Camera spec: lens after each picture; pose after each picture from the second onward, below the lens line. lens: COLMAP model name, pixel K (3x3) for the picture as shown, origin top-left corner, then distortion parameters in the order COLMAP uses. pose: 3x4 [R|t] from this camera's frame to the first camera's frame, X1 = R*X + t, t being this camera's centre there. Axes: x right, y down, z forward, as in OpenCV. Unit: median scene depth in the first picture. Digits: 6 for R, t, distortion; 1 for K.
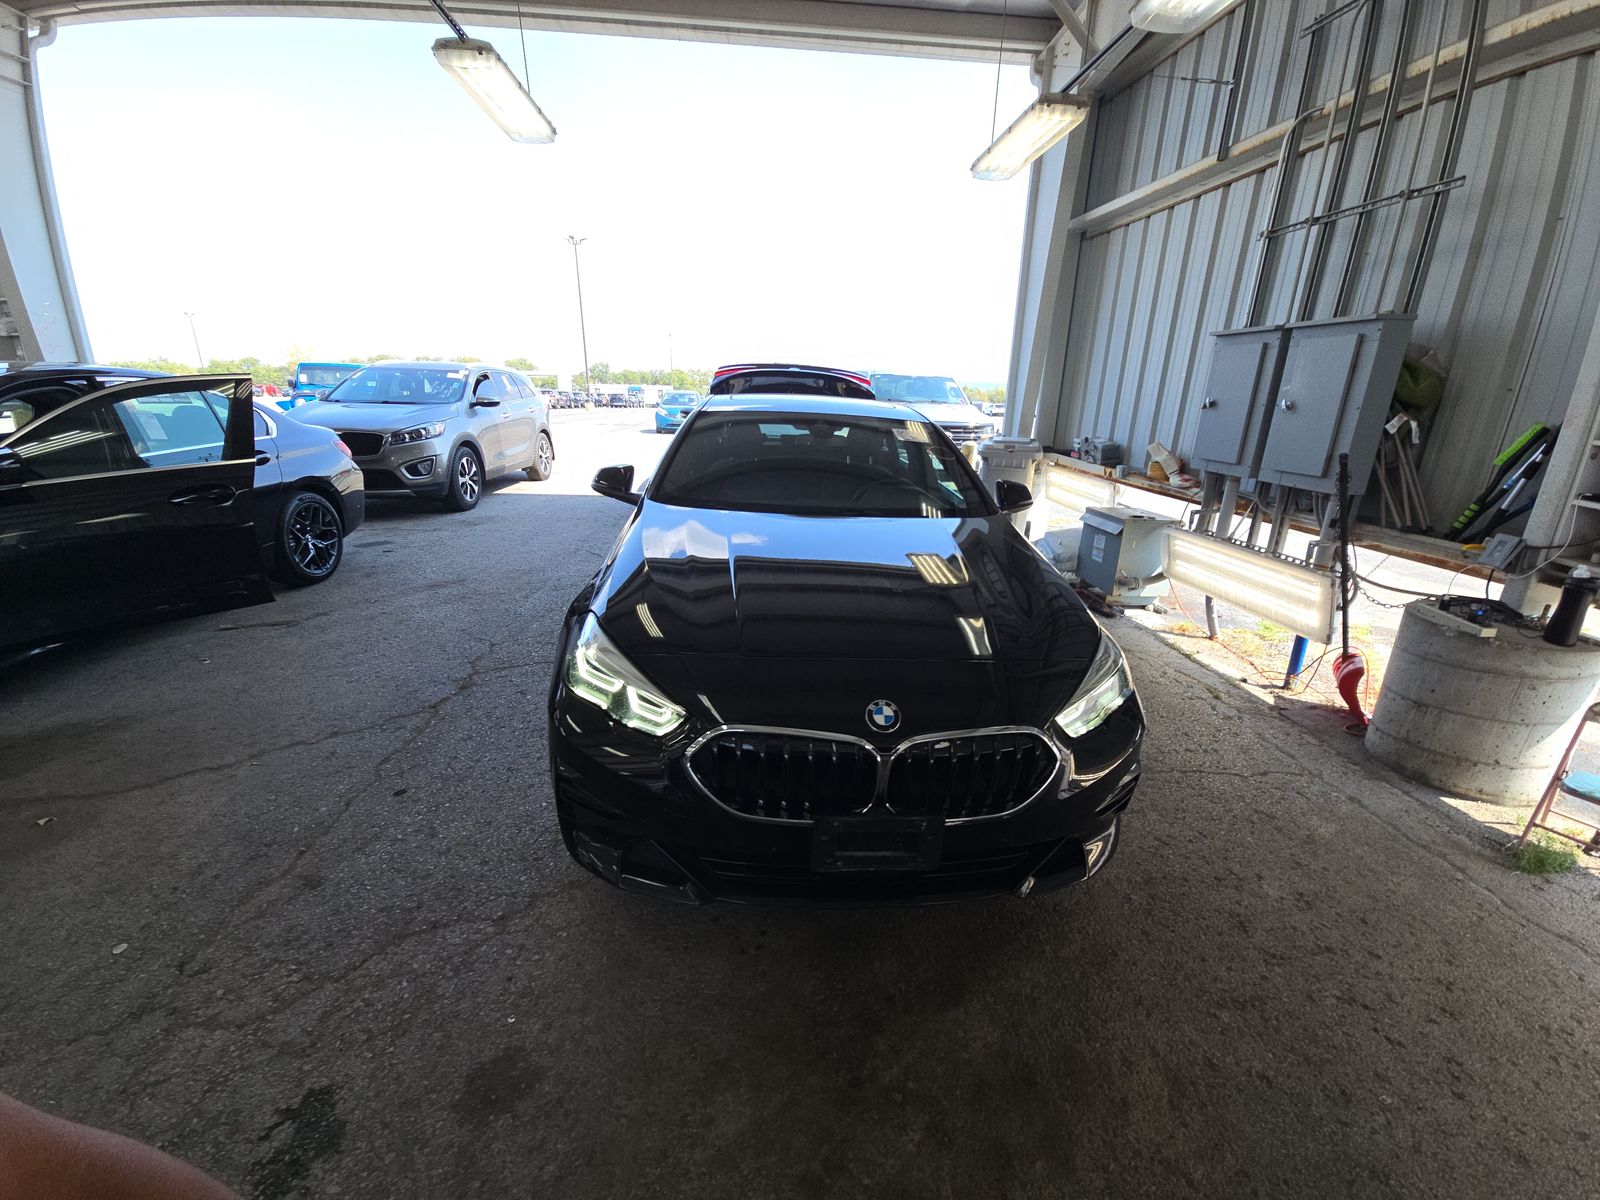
lens RADIAL K [[657.0, 0, 800.9], [0, 657.0, 593.4], [0, 0, 1]] dist [0.011745, -0.007984]
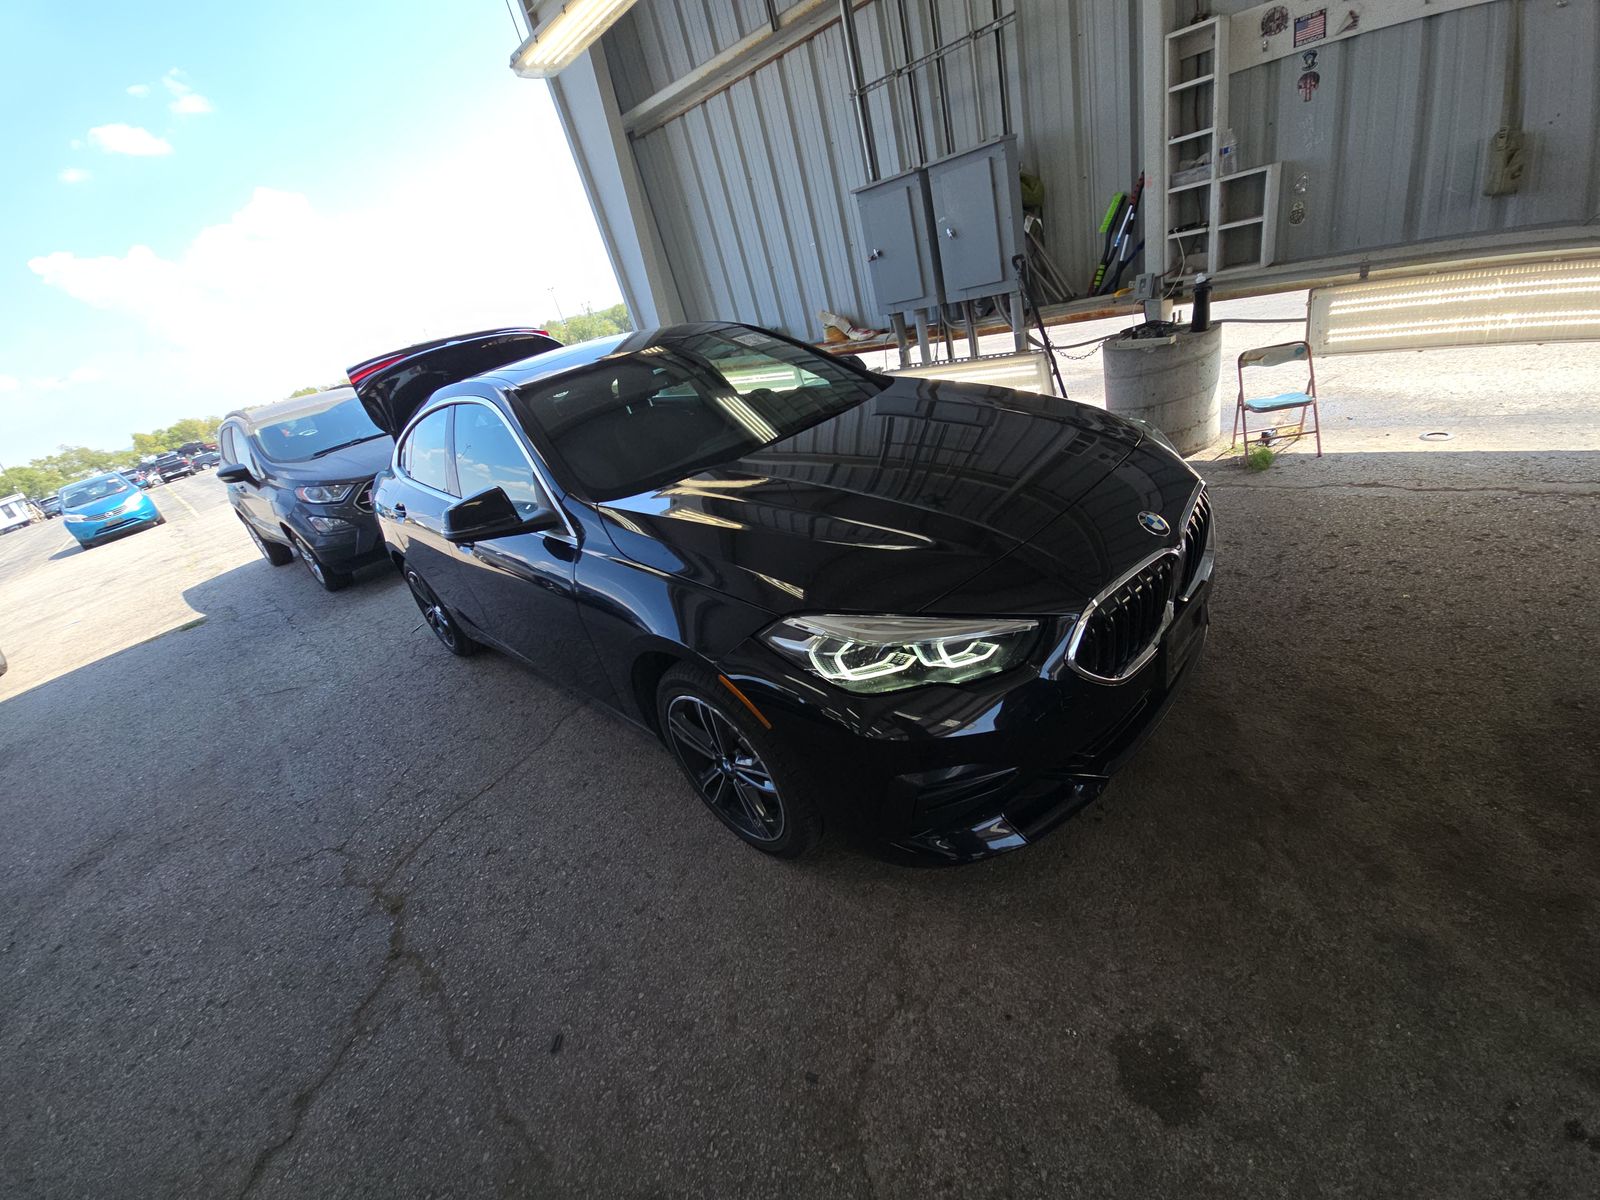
lens RADIAL K [[657.0, 0, 802.5], [0, 657.0, 595.8], [0, 0, 1]] dist [0.011745, -0.007984]
pose [[0.712062, -0.484582, 0.508083, -0.372115], [0.445125, 0.871197, 0.207072, -0.076726], [-0.542984, 0.078713, 0.836046, 0.191058]]
